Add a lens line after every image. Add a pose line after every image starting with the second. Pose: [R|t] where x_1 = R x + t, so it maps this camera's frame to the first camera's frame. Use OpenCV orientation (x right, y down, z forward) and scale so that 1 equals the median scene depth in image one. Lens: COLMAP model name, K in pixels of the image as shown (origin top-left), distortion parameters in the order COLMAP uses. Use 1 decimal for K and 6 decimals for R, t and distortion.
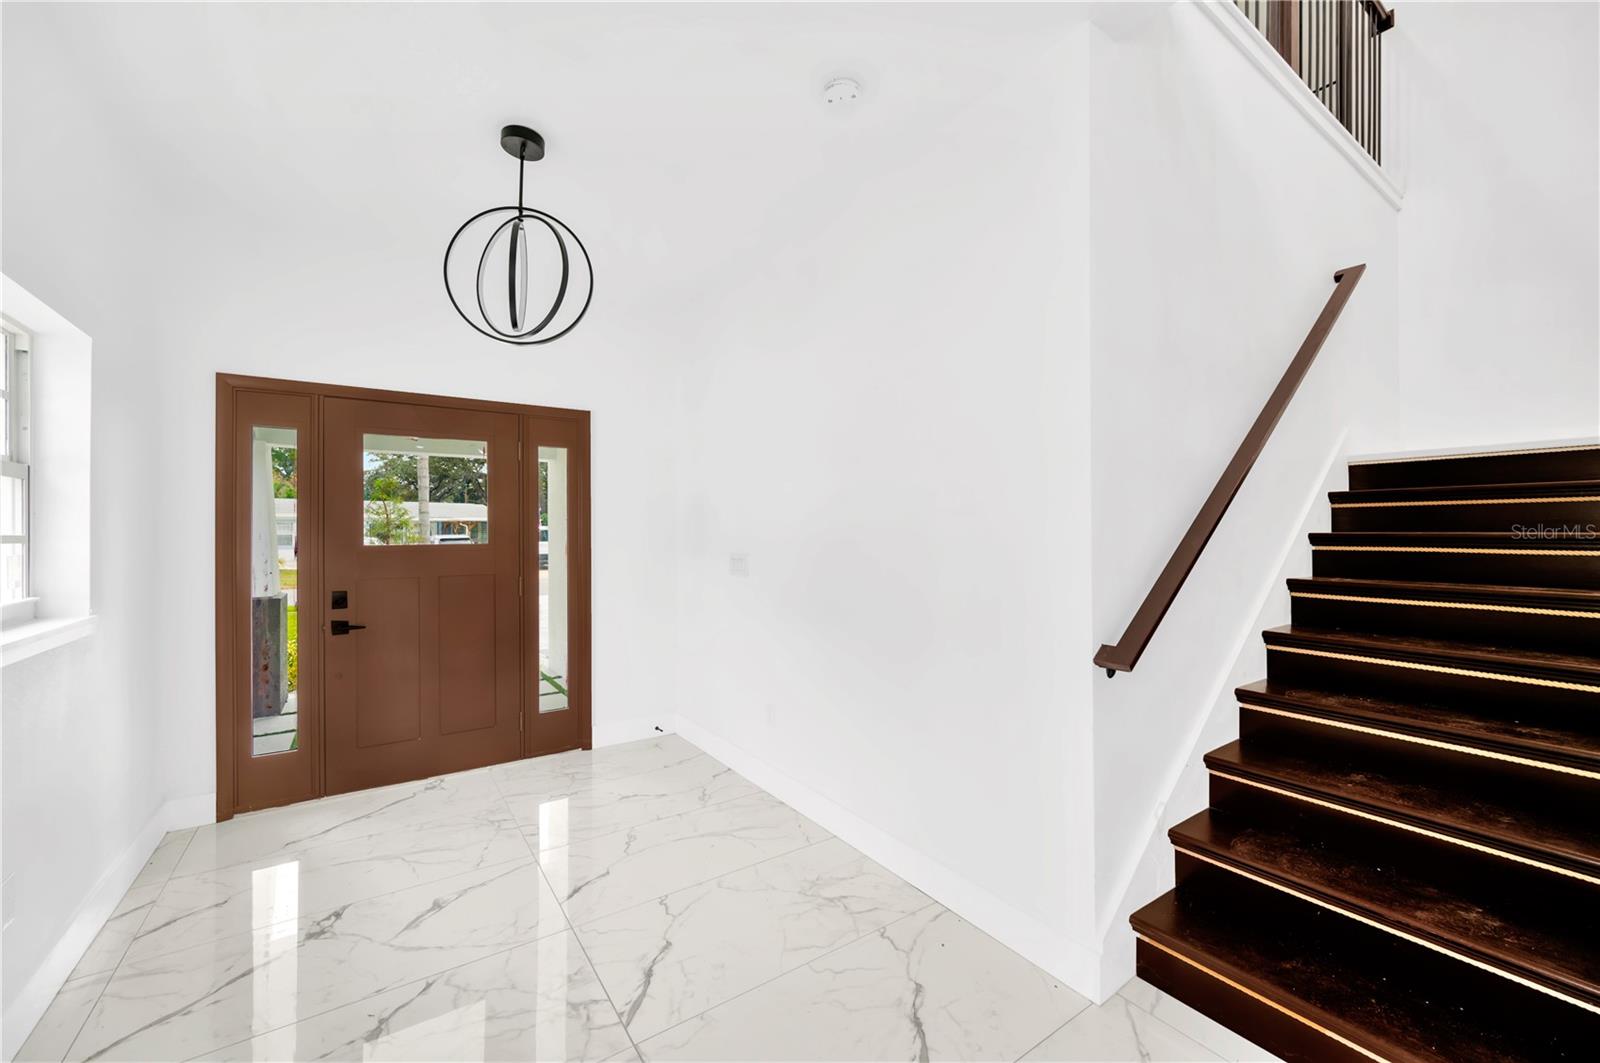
lens RADIAL K [[631.3, 0, 805.7], [0, 631.3, 529.7], [0, 0, 1]] dist [-0.000733, -0.000692]
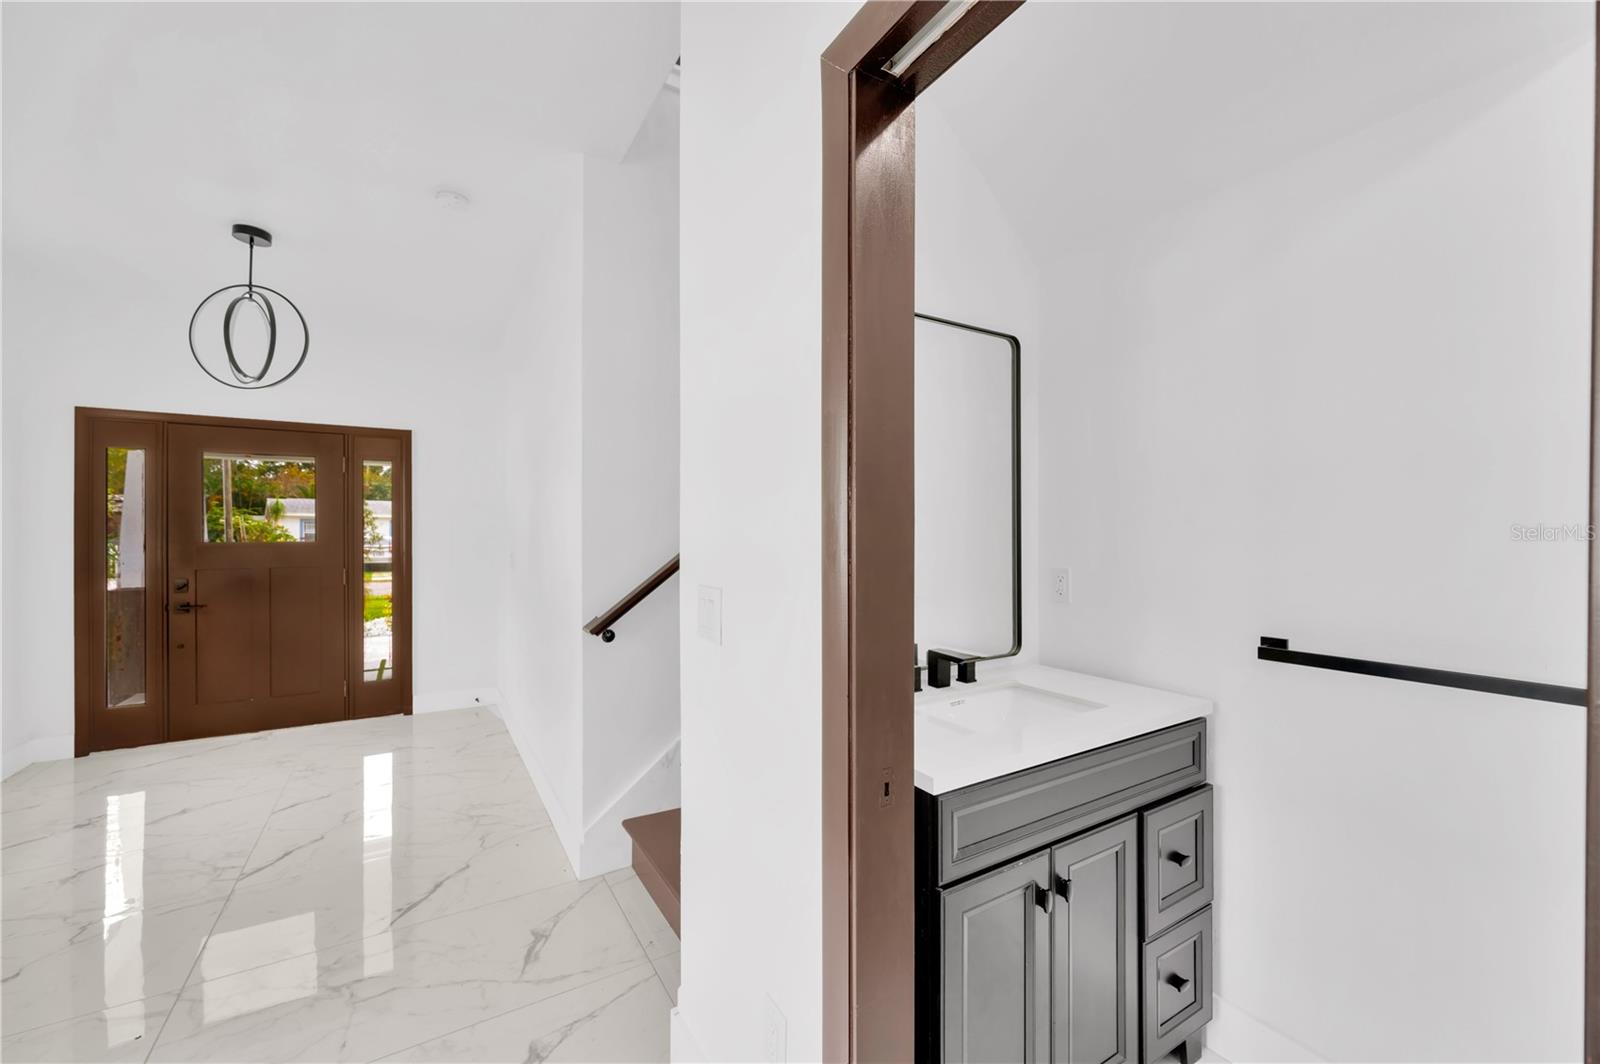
lens RADIAL K [[631.3, 0, 793.5], [0, 631.3, 532.4], [0, 0, 1]] dist [-0.000733, -0.000692]
pose [[0.998464, 0.003894, -0.055270, 0.569057], [-0.003669, 0.999985, 0.004181, -0.004328], [0.055285, -0.003972, 0.998463, -0.189125]]
